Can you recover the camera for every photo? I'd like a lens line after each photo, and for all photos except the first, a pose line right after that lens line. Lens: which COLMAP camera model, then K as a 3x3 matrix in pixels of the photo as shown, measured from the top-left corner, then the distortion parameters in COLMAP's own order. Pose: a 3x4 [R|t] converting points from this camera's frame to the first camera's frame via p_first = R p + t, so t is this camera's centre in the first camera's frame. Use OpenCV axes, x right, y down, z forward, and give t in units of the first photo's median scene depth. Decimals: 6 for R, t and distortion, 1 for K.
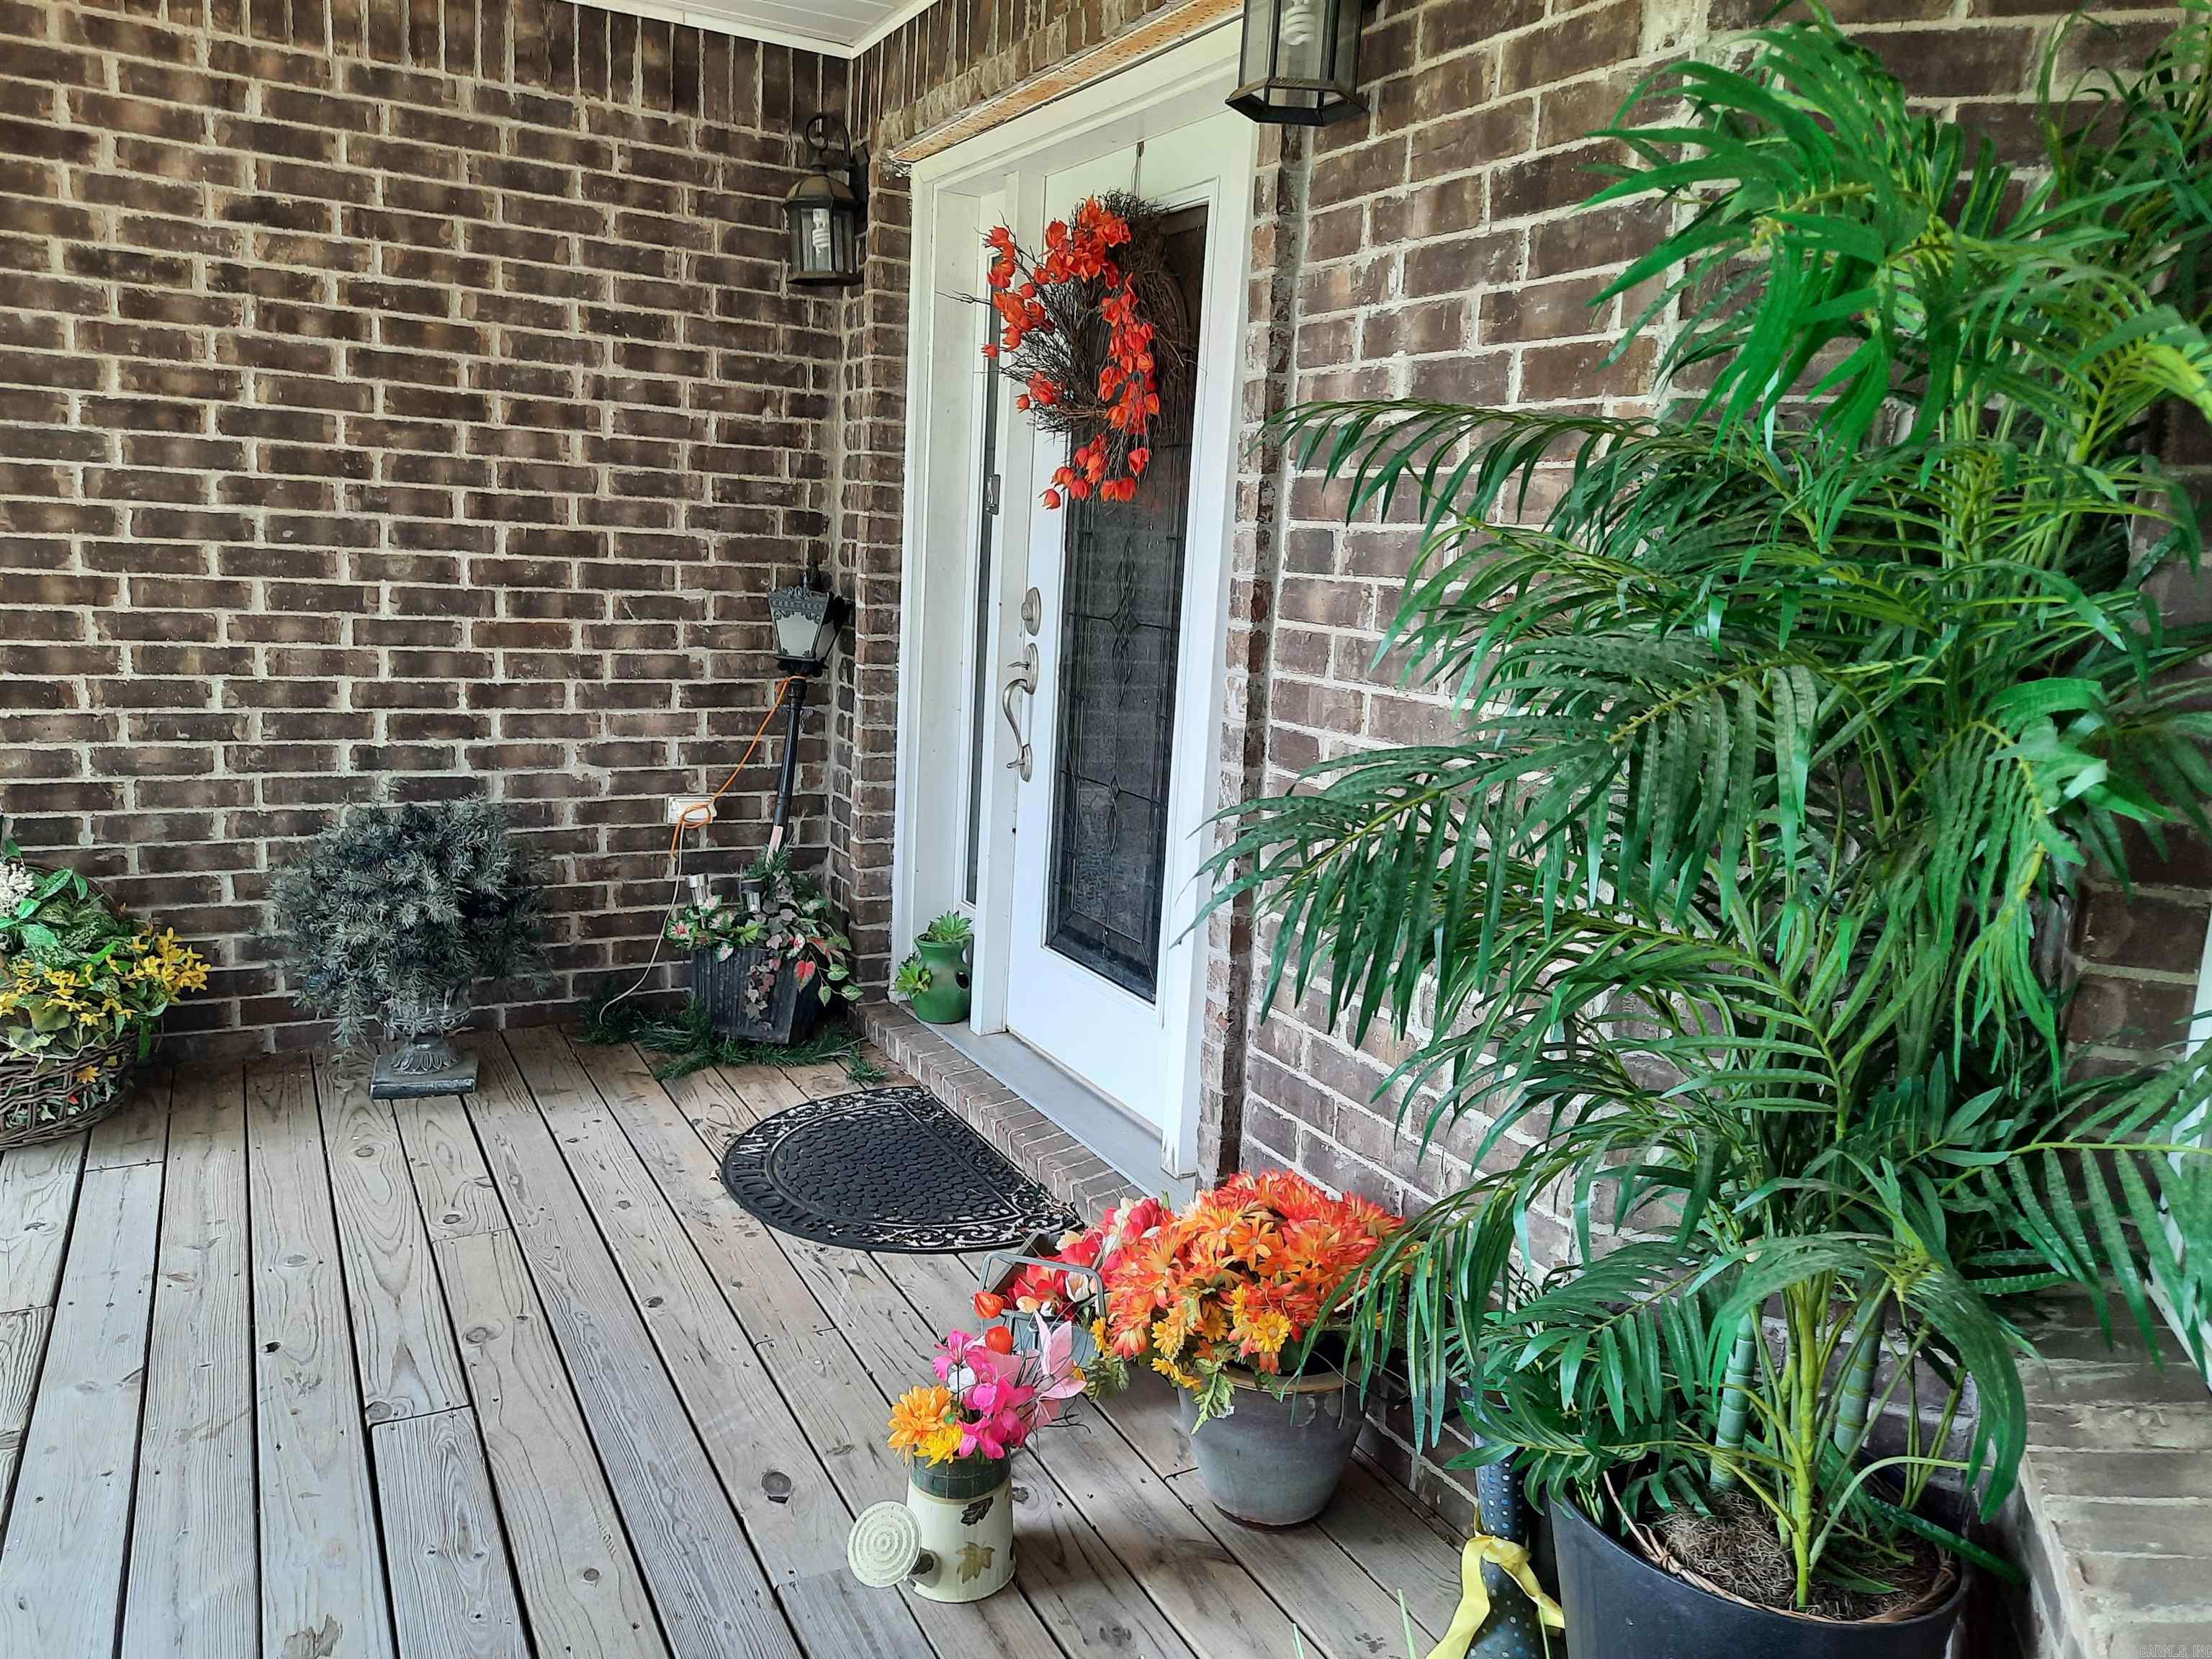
lens RADIAL K [[1608.8, 0, 1108.2], [0, 1608.8, 831.9], [0, 0, 1]] dist [0.028998, -0.006292]
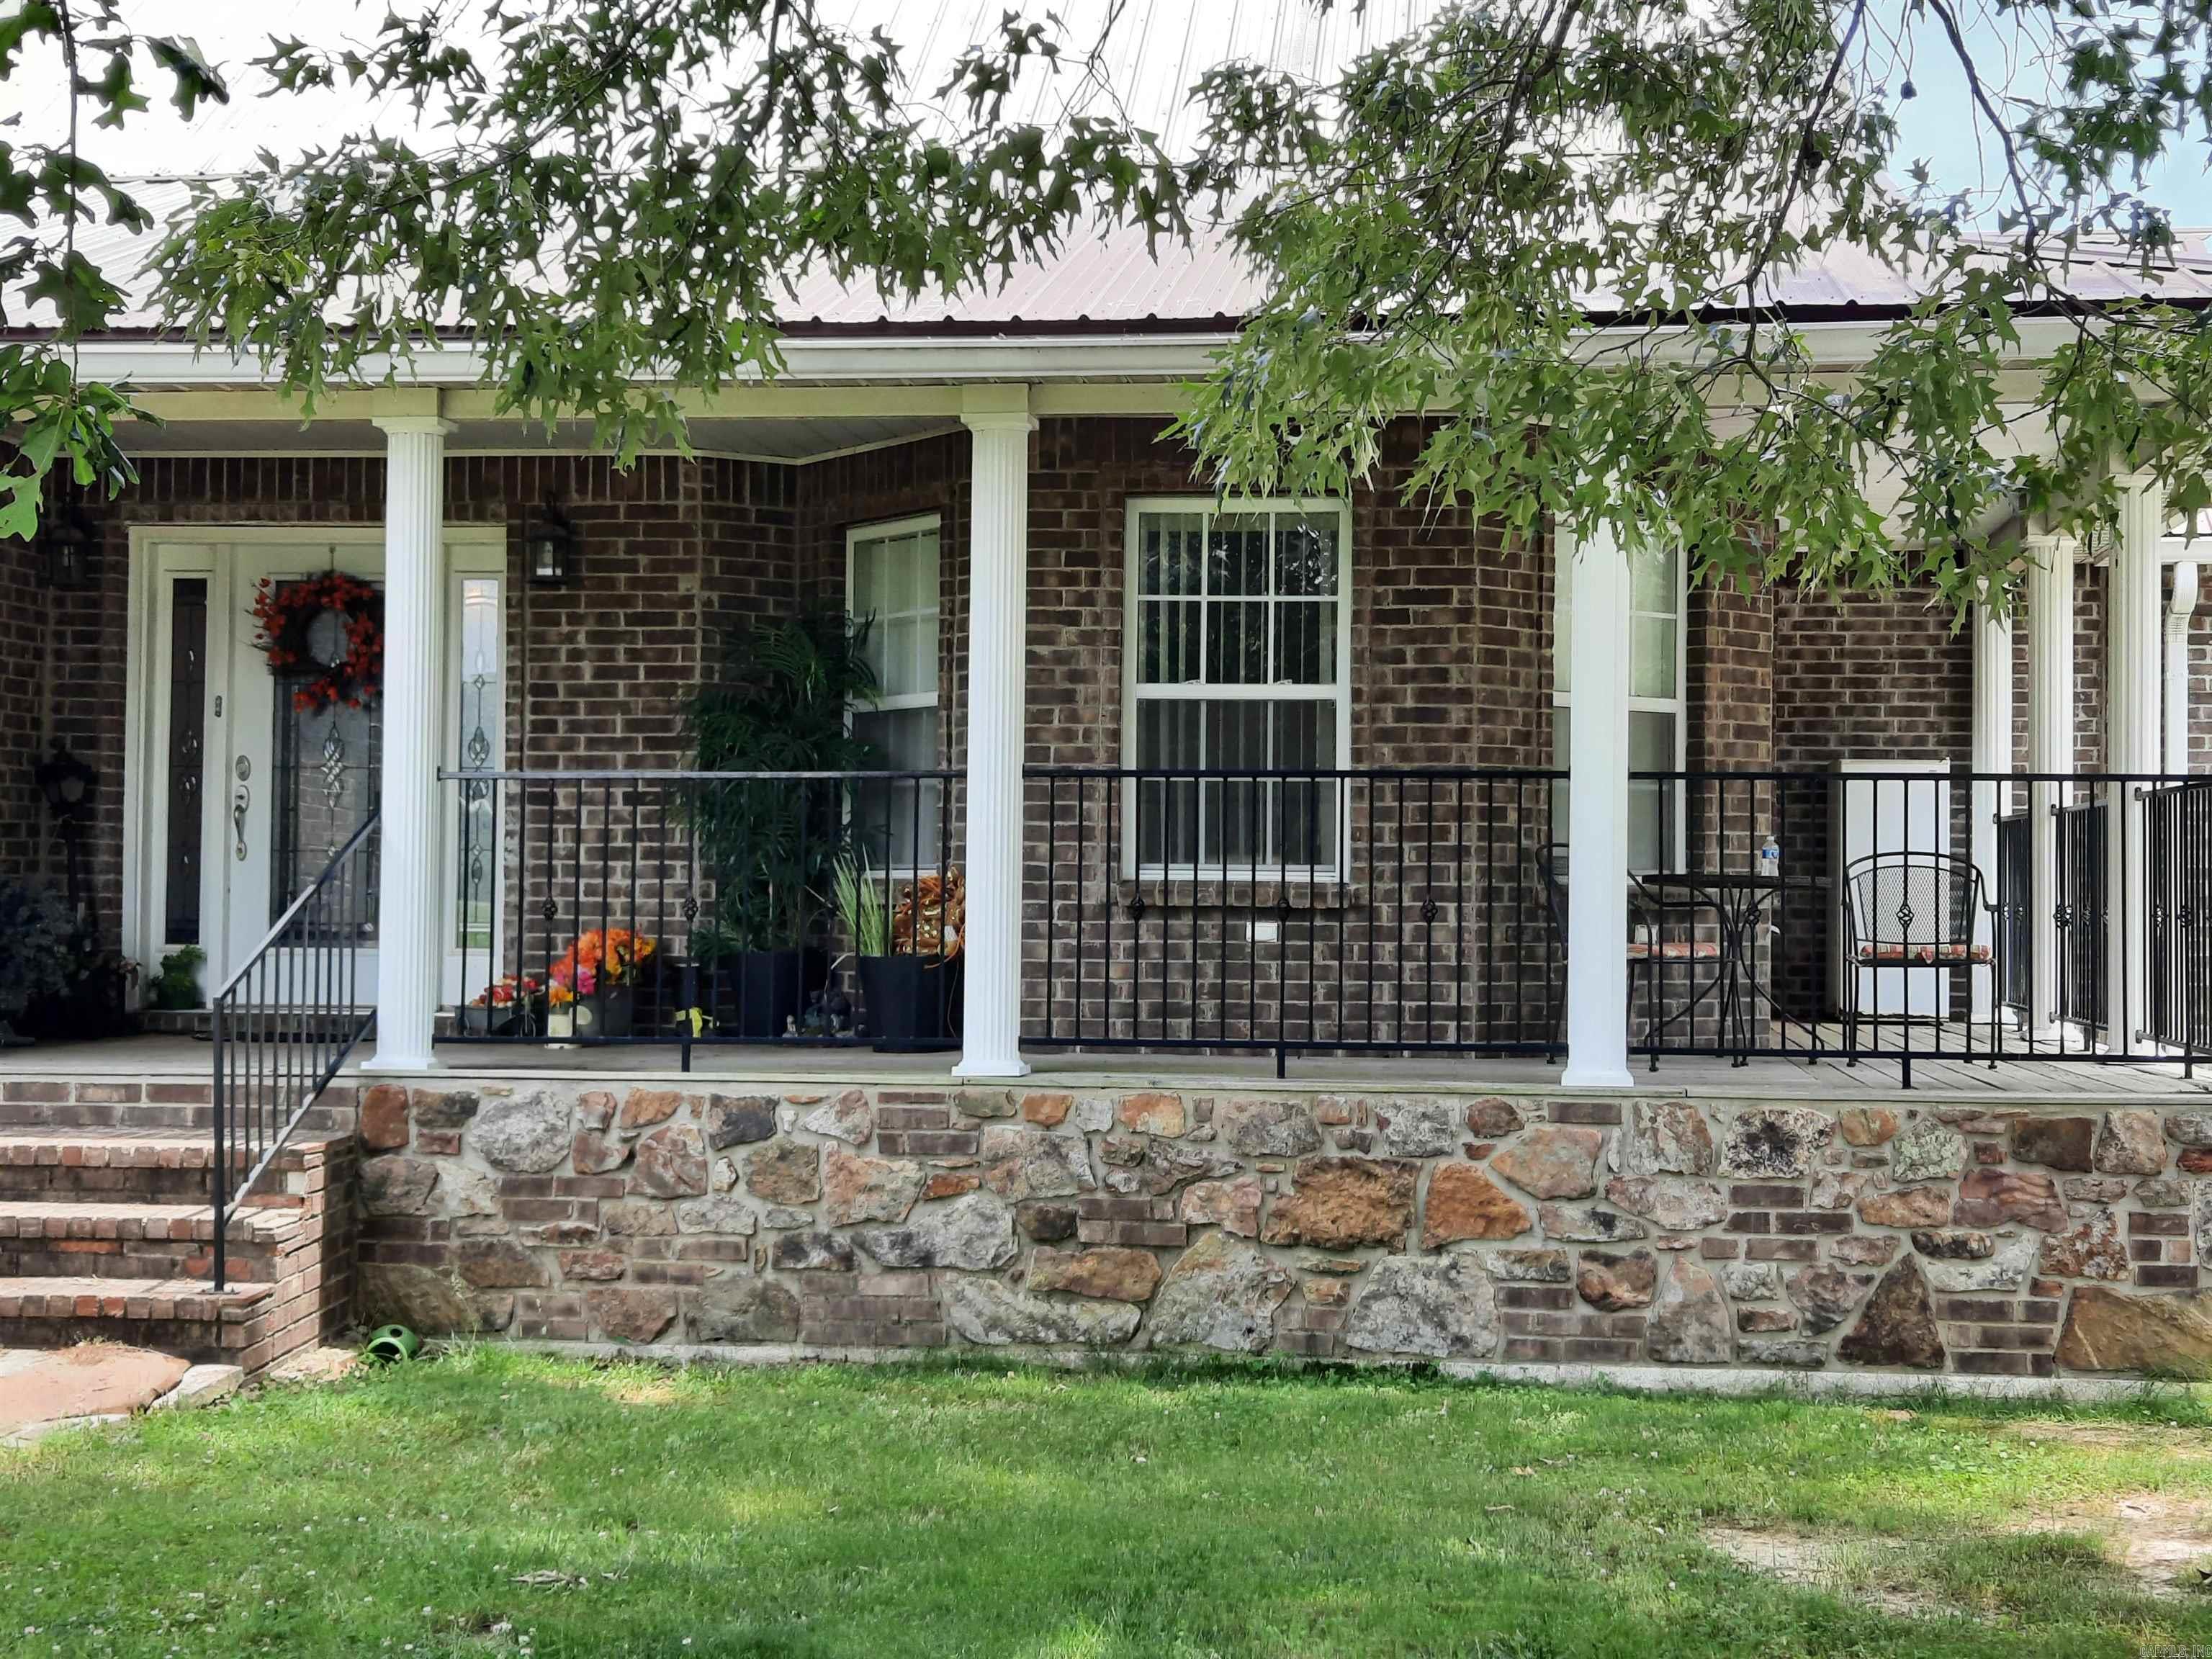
lens RADIAL K [[1608.8, 0, 1106.1], [0, 1608.8, 830.5], [0, 0, 1]] dist [0.028998, -0.006292]
pose [[0.514538, -0.040765, 0.856498, -1.834780], [0.173602, 0.983136, -0.057499, 0.343351], [-0.839710, 0.178275, 0.512938, -1.260444]]
